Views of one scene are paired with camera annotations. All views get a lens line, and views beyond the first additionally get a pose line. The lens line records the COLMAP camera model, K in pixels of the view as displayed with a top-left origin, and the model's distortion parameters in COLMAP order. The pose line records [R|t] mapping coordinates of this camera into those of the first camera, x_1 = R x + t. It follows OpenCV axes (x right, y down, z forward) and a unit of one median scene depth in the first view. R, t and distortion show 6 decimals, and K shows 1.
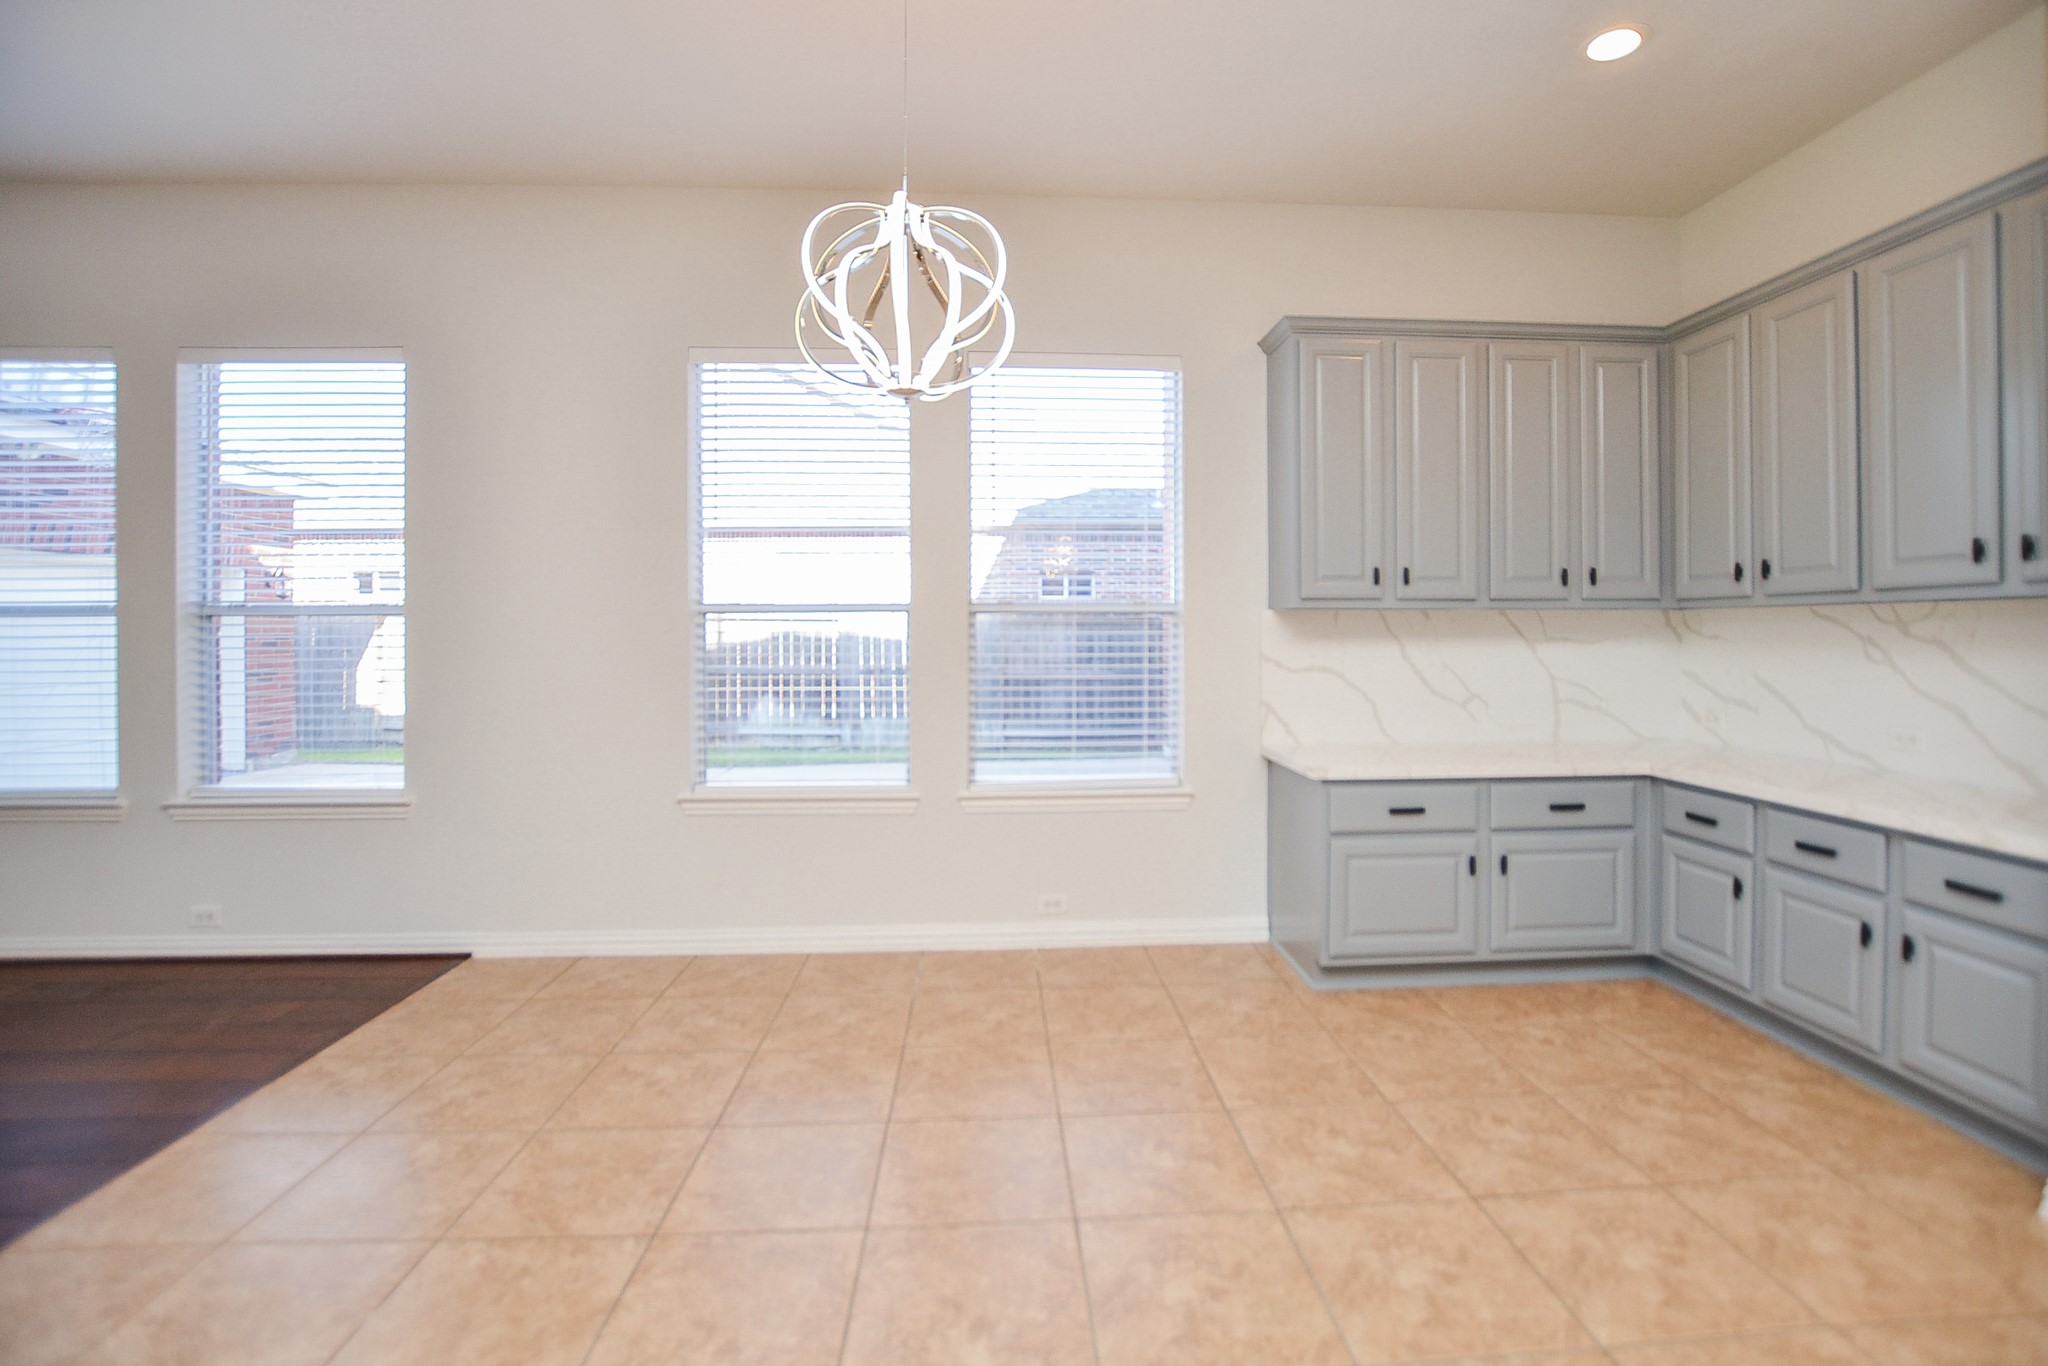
lens RADIAL K [[921.7, 0, 1041.8], [0, 921.7, 630.7], [0, 0, 1]] dist [-0.027003, 0.001572]
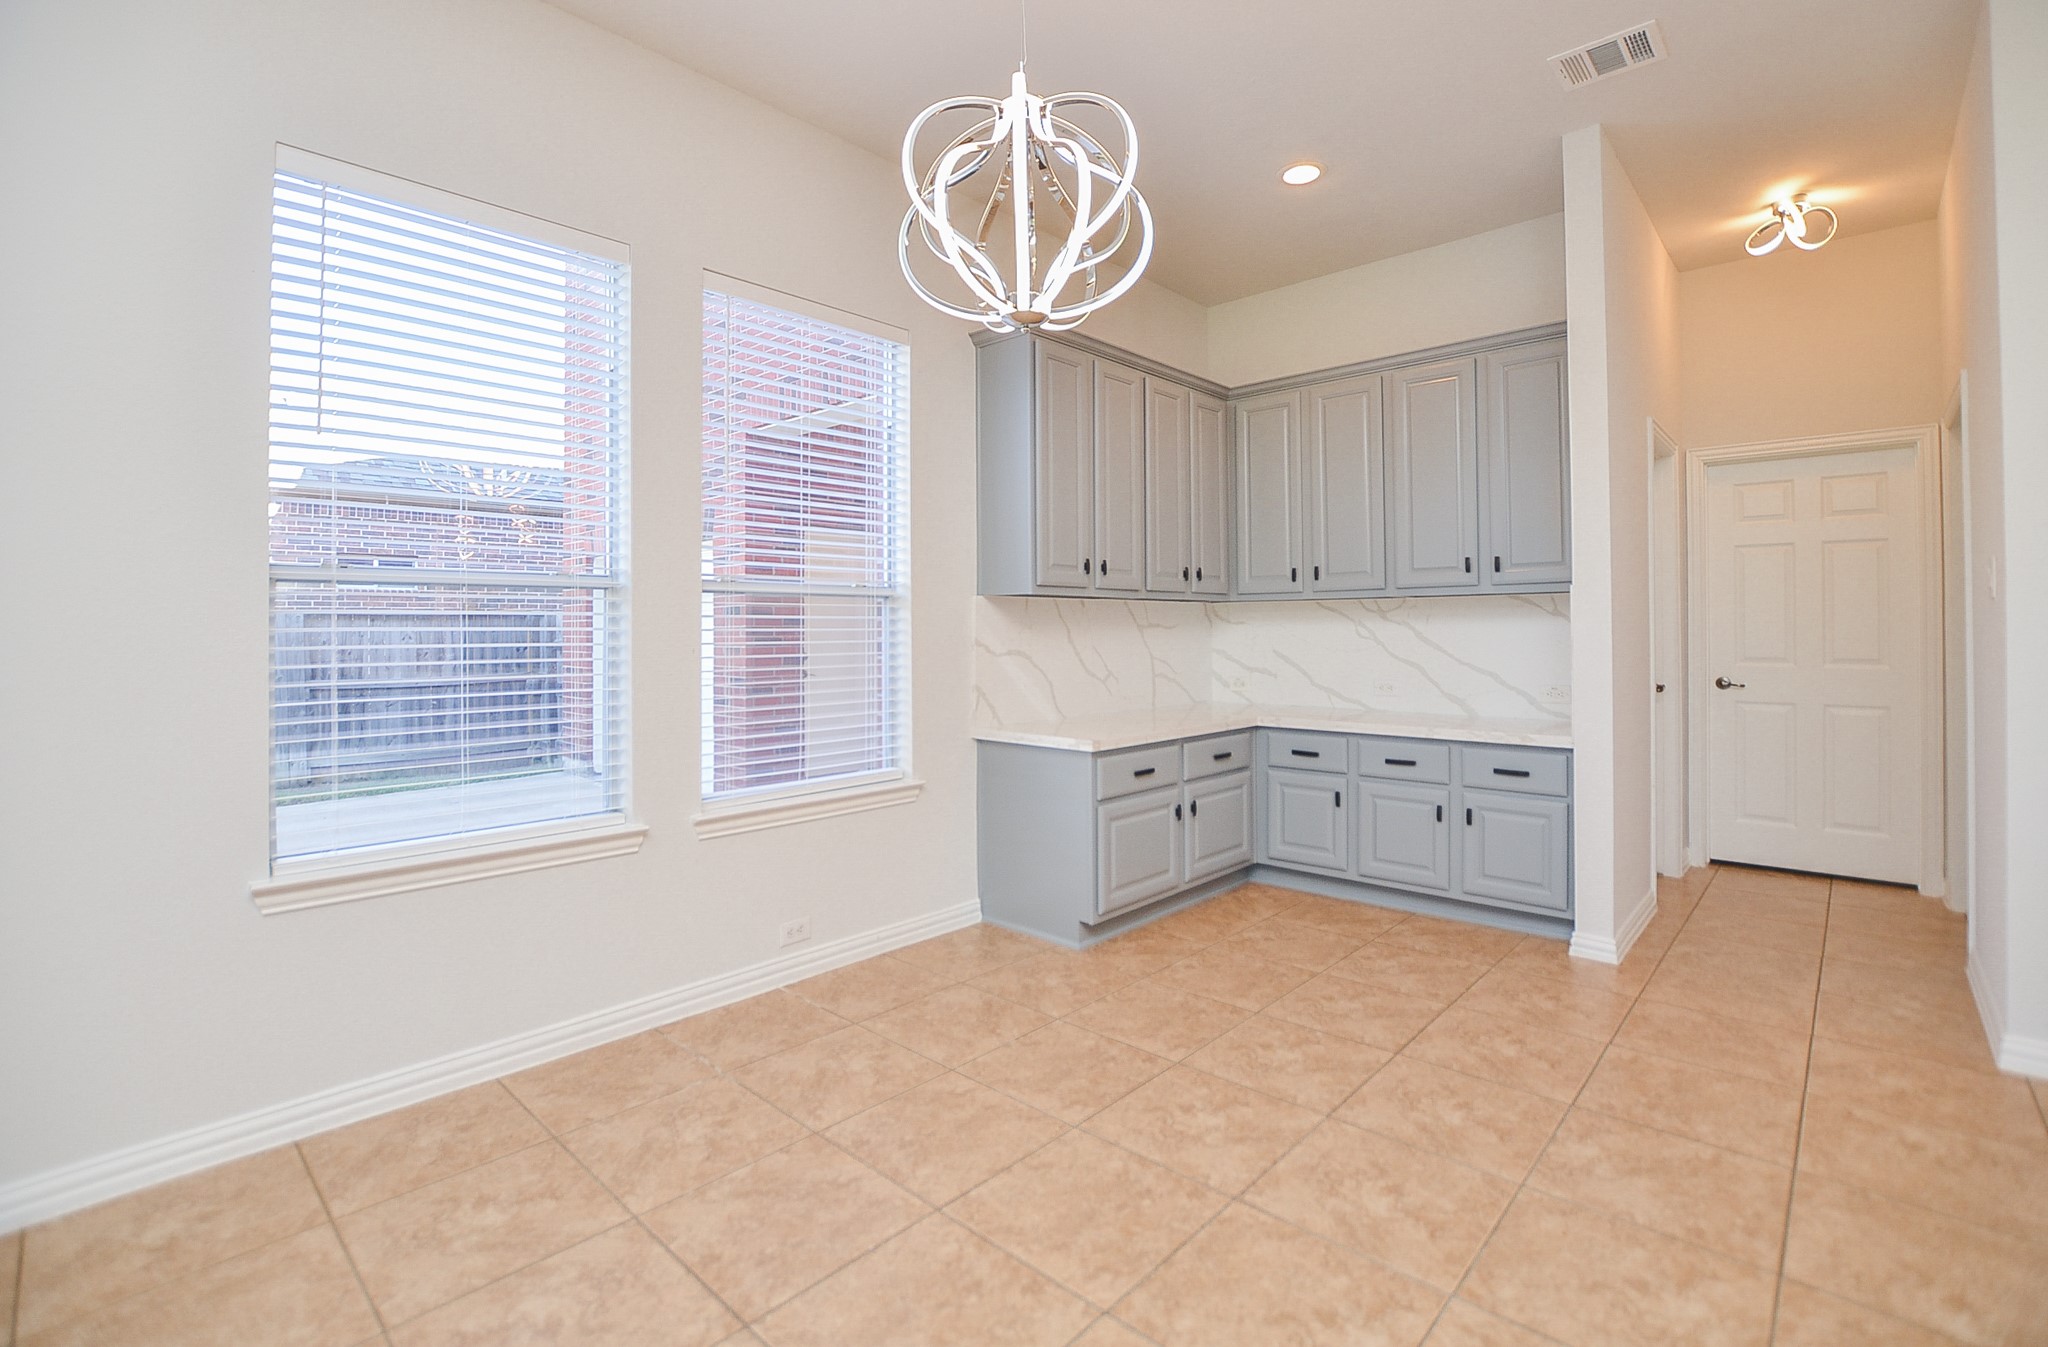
lens RADIAL K [[921.7, 0, 1004.0], [0, 921.7, 624.4], [0, 0, 1]] dist [-0.027003, 0.001572]
pose [[0.728210, 0.003199, 0.685346, -0.515811], [0.002882, 0.999966, -0.007730, 0.020499], [-0.685348, 0.007604, 0.728176, 0.282351]]
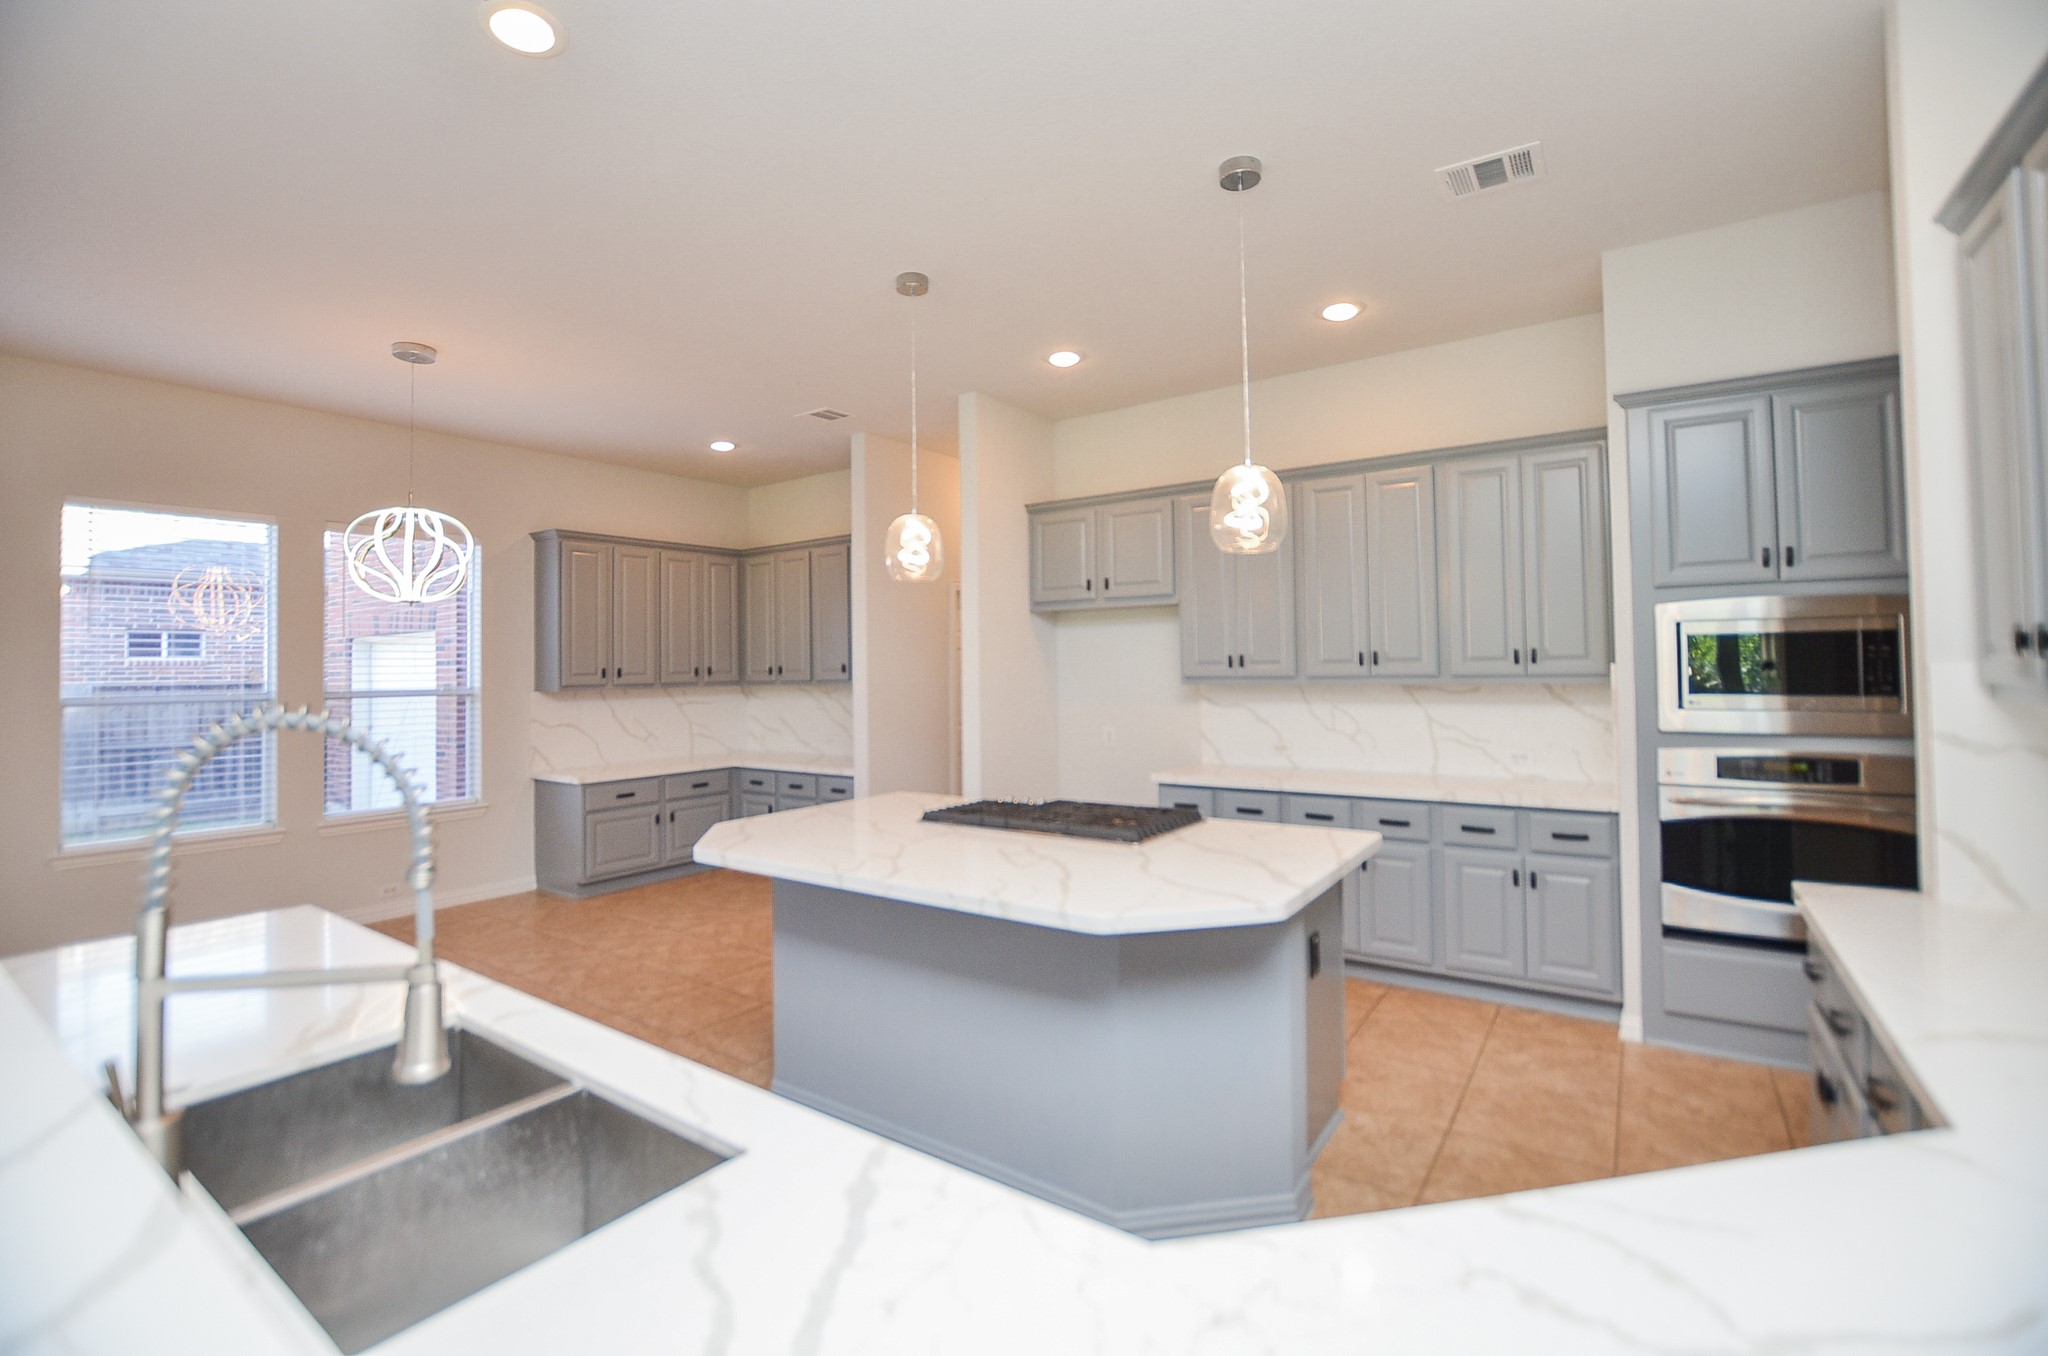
lens RADIAL K [[921.7, 0, 1026.6], [0, 921.7, 643.1], [0, 0, 1]] dist [-0.027003, 0.001572]
pose [[0.625400, 0.012607, 0.780203, -0.592688], [0.015119, 0.999486, -0.028269, -0.059181], [-0.780158, 0.029476, 0.624888, -0.891083]]
